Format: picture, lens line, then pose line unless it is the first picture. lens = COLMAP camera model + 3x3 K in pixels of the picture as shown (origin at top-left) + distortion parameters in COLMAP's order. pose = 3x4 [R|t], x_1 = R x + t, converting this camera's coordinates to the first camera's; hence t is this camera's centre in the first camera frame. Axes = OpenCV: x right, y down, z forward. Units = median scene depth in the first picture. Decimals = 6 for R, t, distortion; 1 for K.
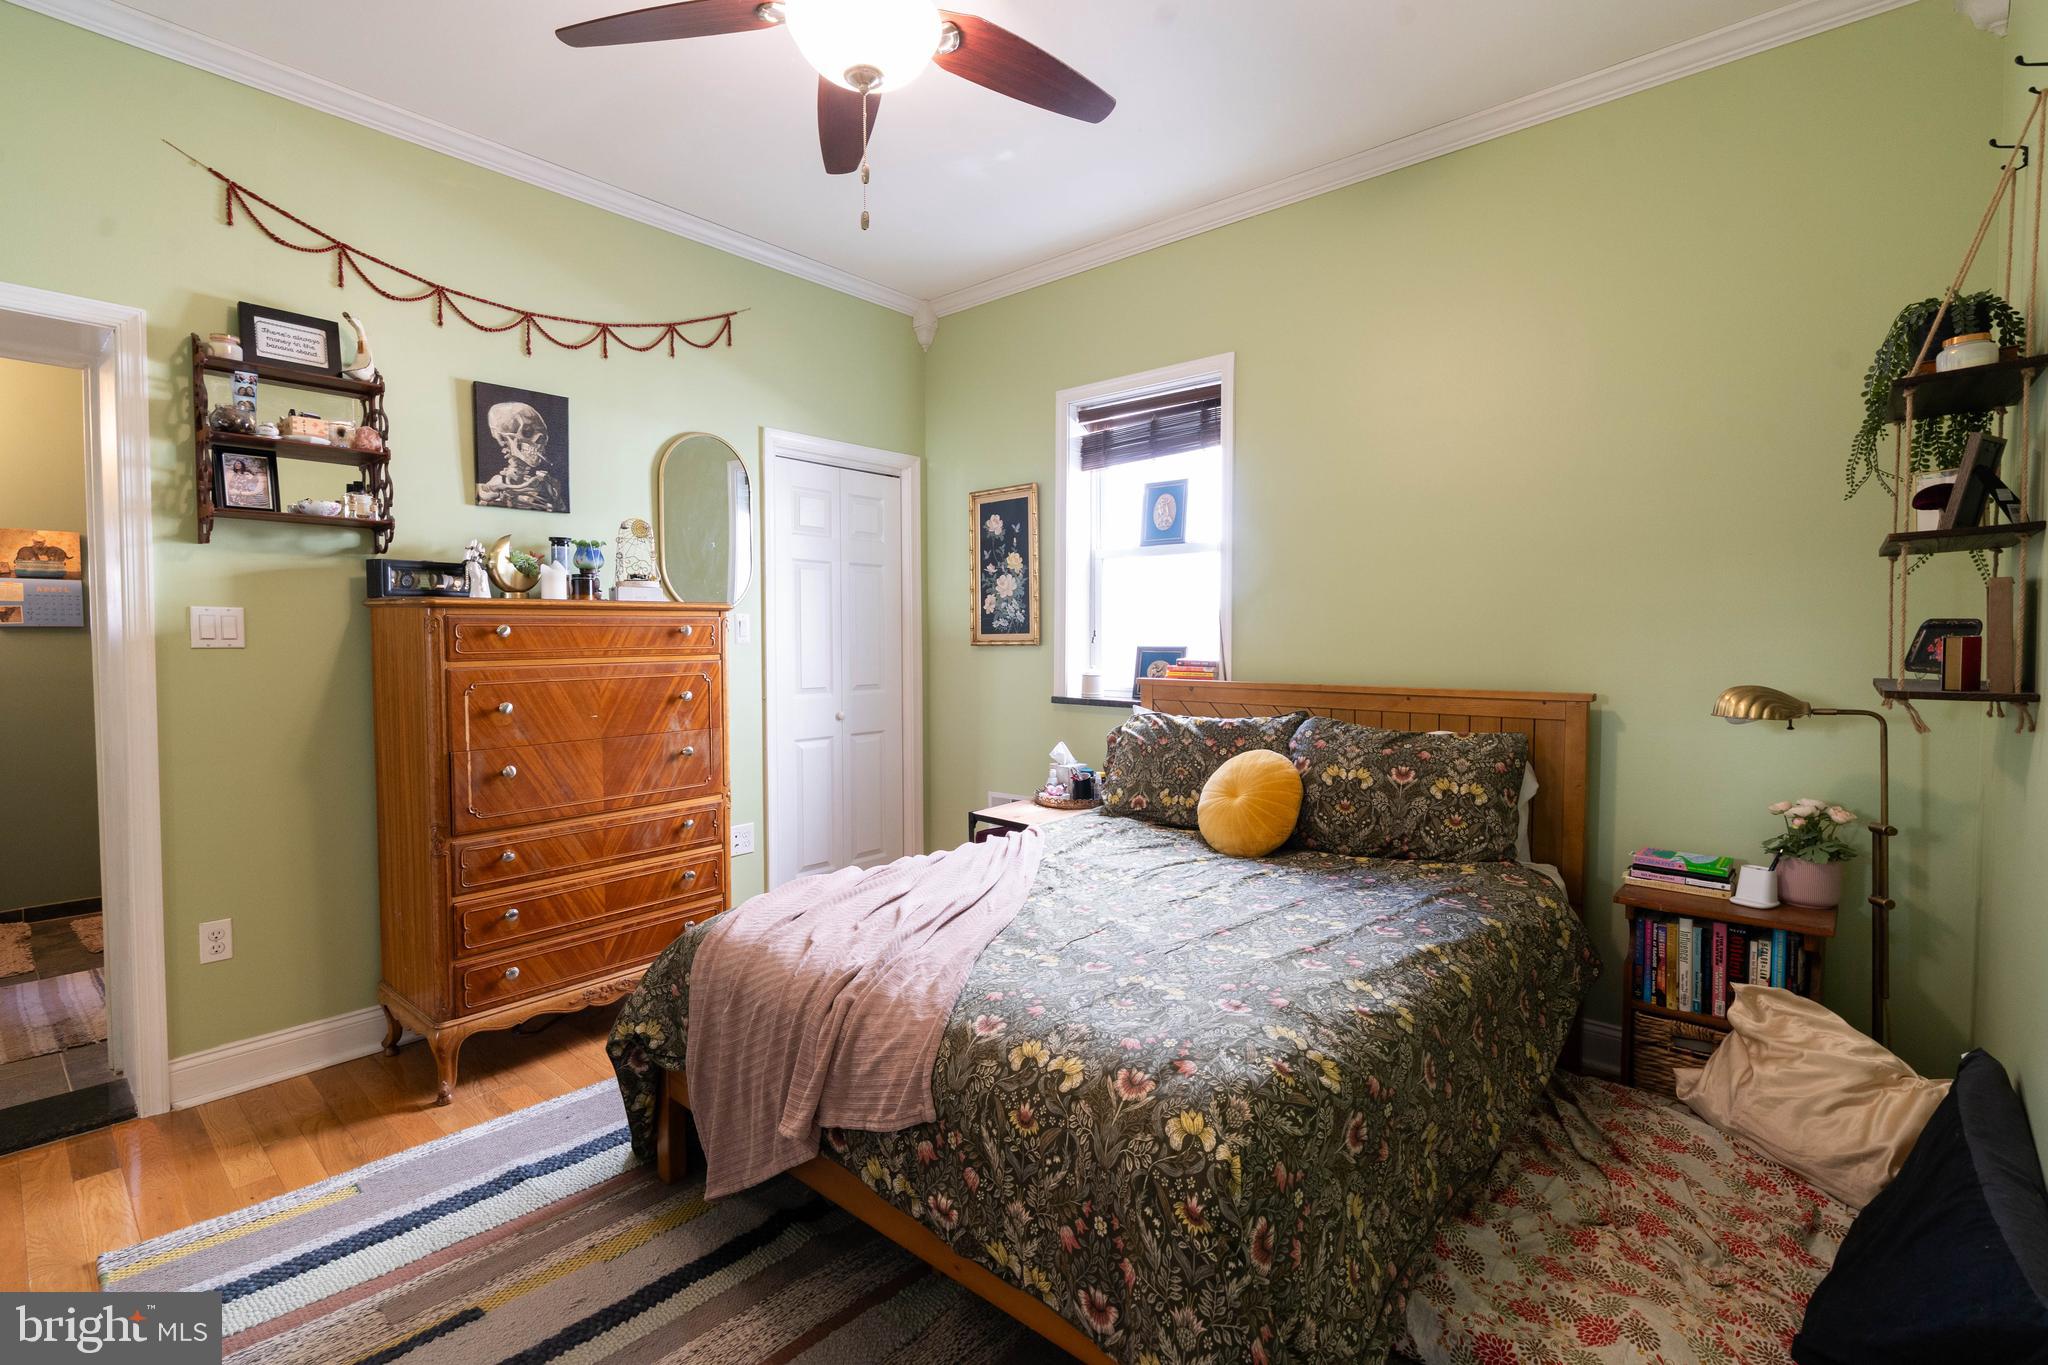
lens RADIAL K [[933.6, 0, 1022.5], [0, 933.6, 676.5], [0, 0, 1]] dist [-0.010293, 0.002328]
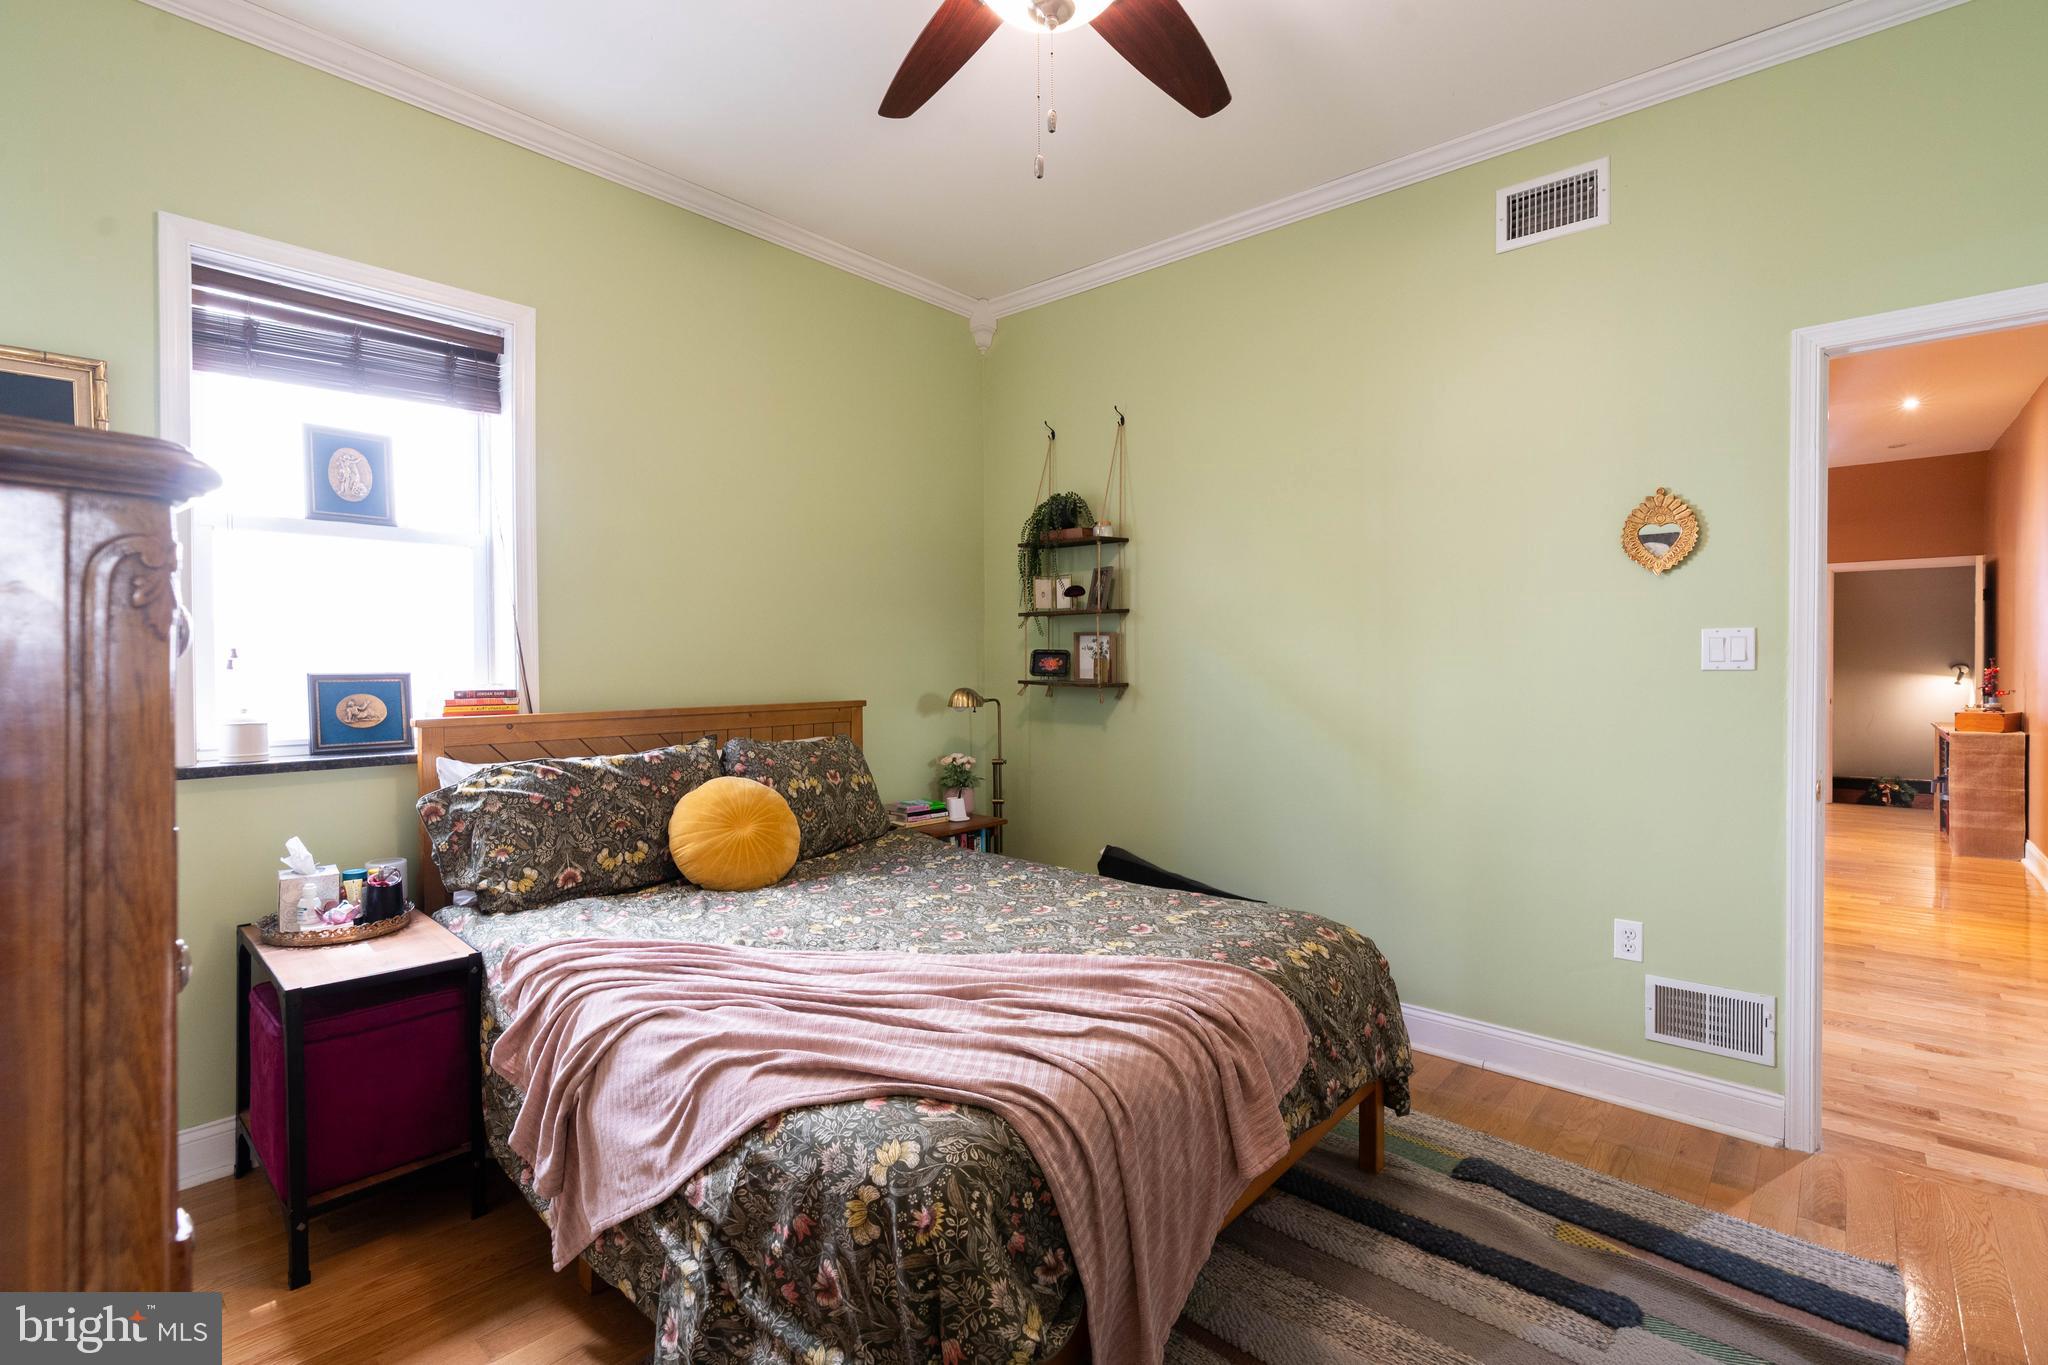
lens RADIAL K [[933.6, 0, 1015.3], [0, 933.6, 677.2], [0, 0, 1]] dist [-0.010293, 0.002328]
pose [[0.019571, -0.021306, 0.999581, -0.616886], [0.043232, 0.998856, 0.020445, -0.027003], [-0.998873, 0.042814, 0.020470, 0.611219]]
